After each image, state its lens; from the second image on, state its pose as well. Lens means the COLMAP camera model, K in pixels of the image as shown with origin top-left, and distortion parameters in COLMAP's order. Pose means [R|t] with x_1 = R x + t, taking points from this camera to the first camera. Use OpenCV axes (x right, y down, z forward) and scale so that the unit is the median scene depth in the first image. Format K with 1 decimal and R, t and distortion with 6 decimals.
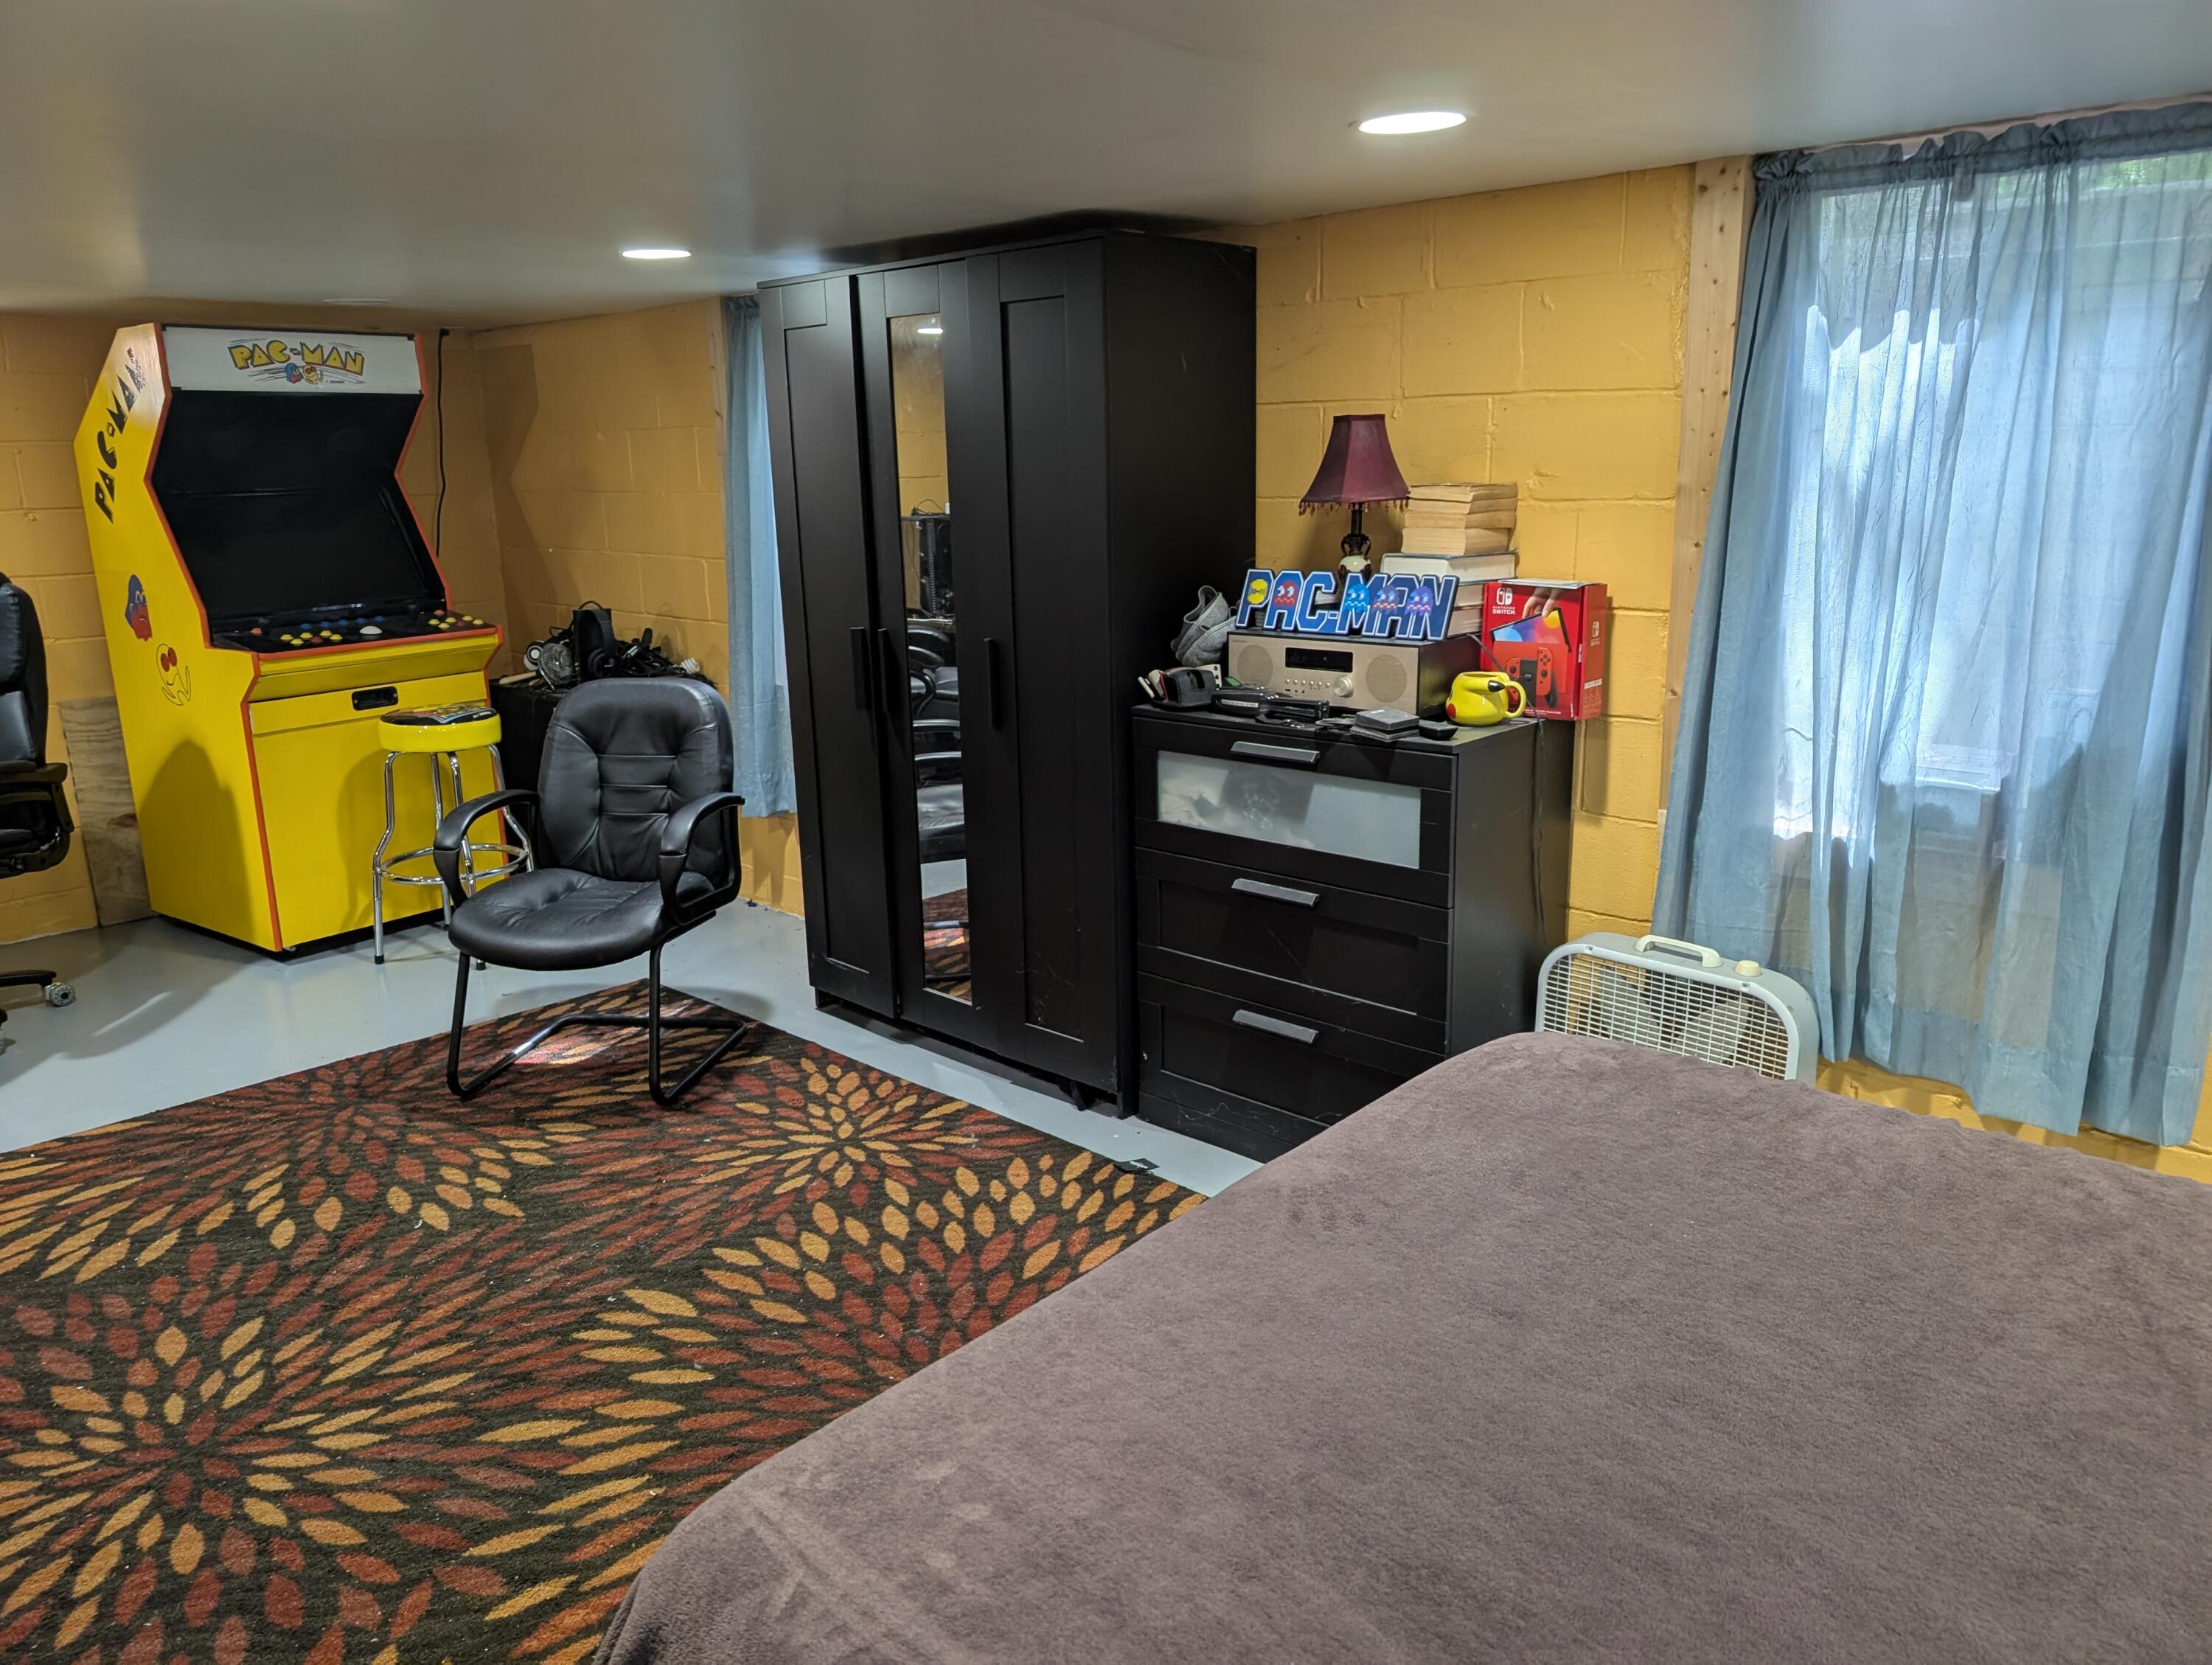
lens RADIAL K [[1582.2, 0, 1100.3], [0, 1582.2, 828.9], [0, 0, 1]] dist [0.023577, -0.021654]
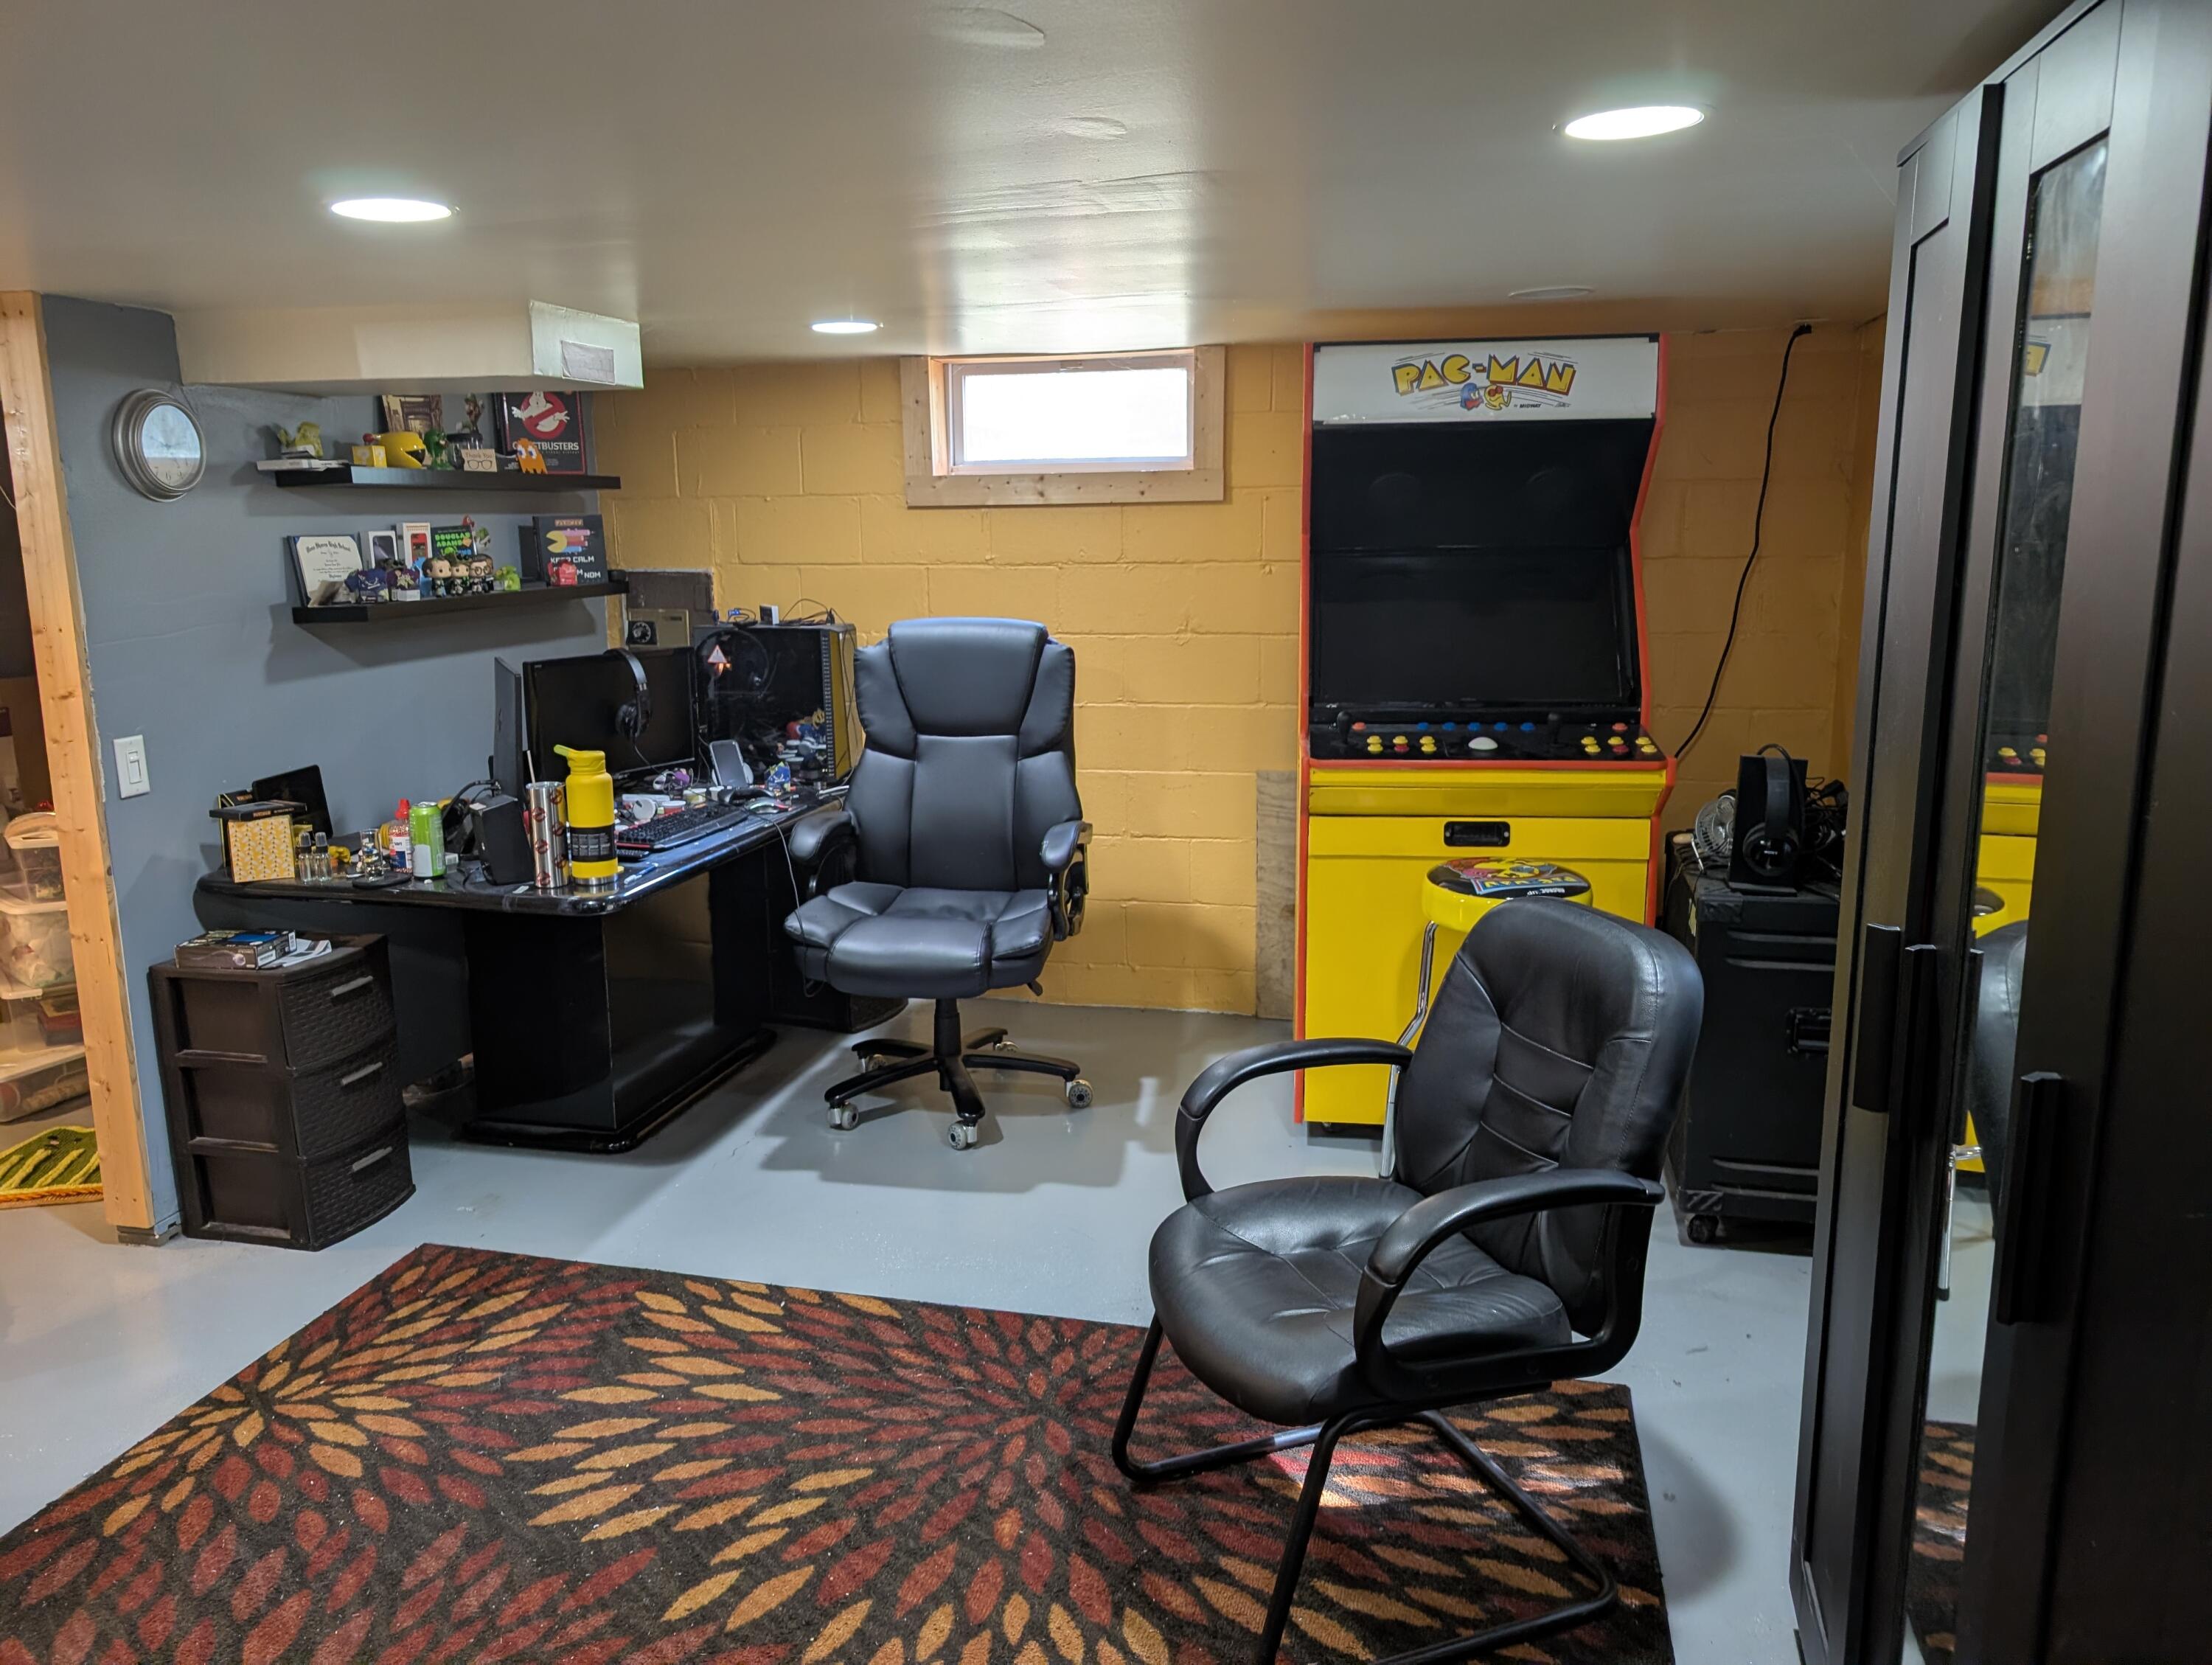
lens RADIAL K [[1582.2, 0, 1114.9], [0, 1582.2, 819.7], [0, 0, 1]] dist [0.023577, -0.021654]
pose [[0.501943, 0.180612, -0.845832, 0.102907], [-0.202460, 0.975318, 0.088115, -0.158412], [0.840871, 0.127018, 0.526121, 0.628795]]
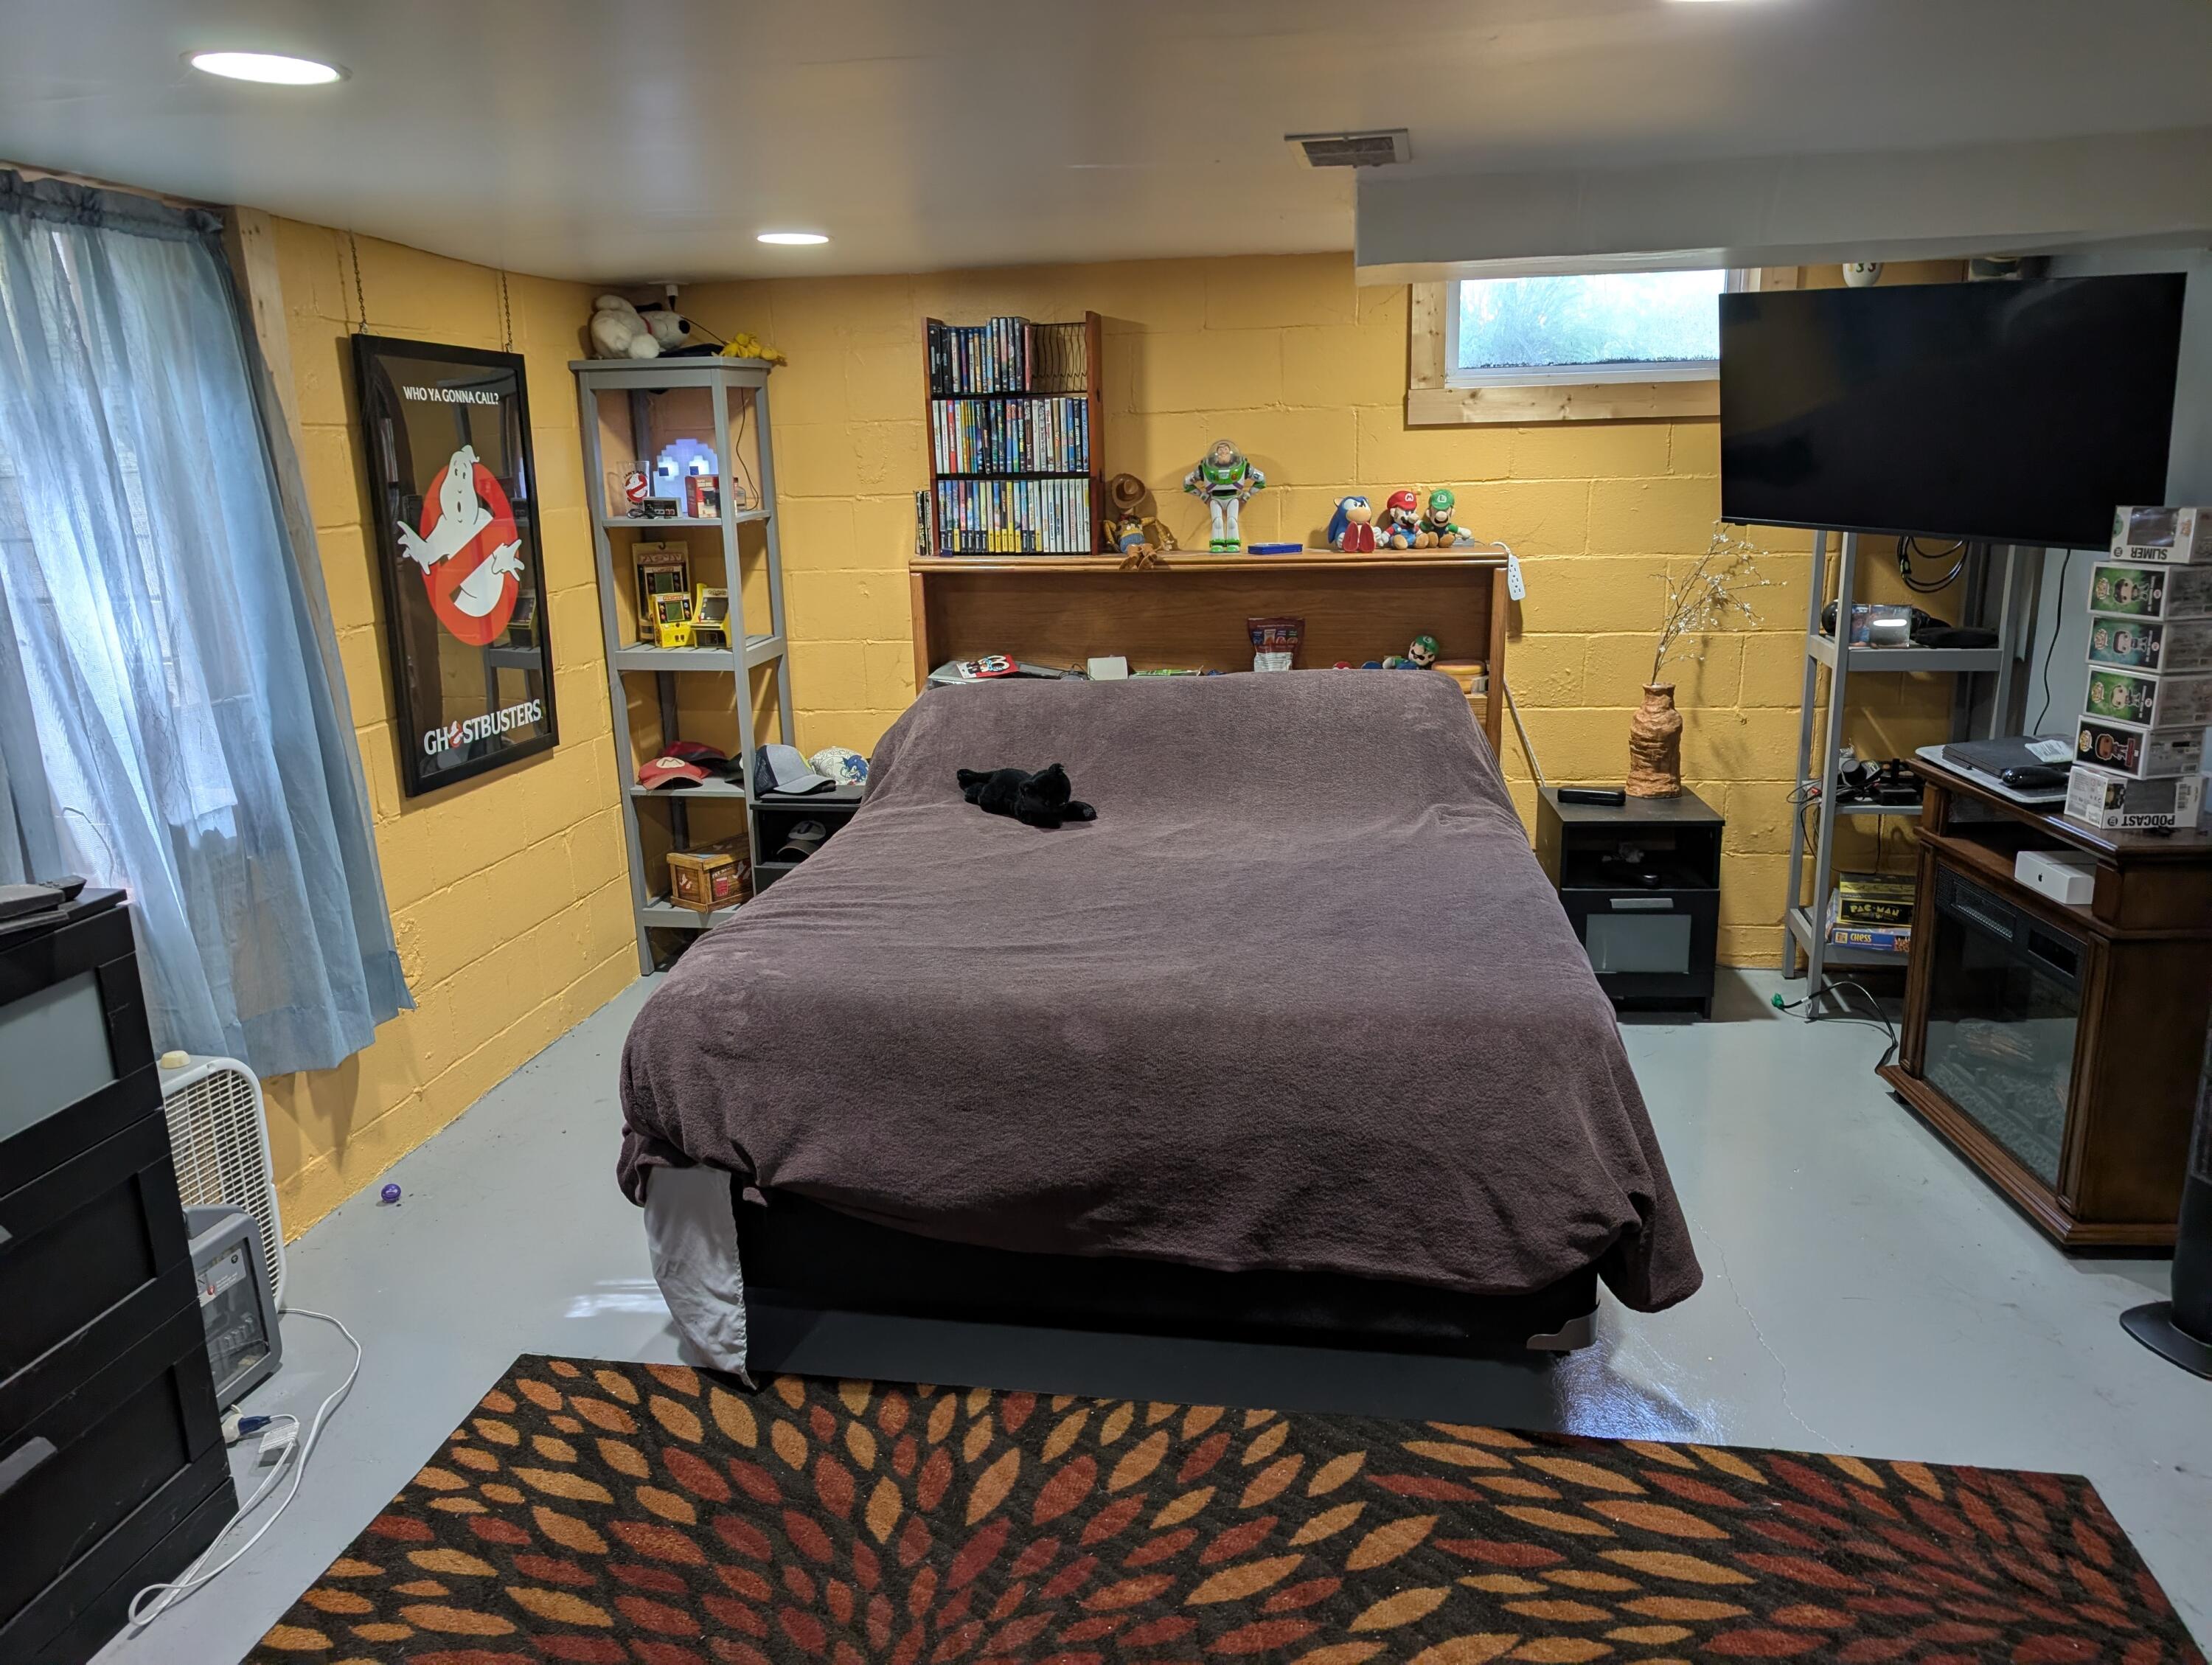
lens RADIAL K [[1582.2, 0, 1111.2], [0, 1582.2, 830.5], [0, 0, 1]] dist [0.023577, -0.021654]
pose [[-0.569771, -0.183908, 0.800961, -0.886289], [0.226482, 0.901755, 0.368162, -0.257466], [-0.789979, 0.391171, -0.472142, 1.088104]]
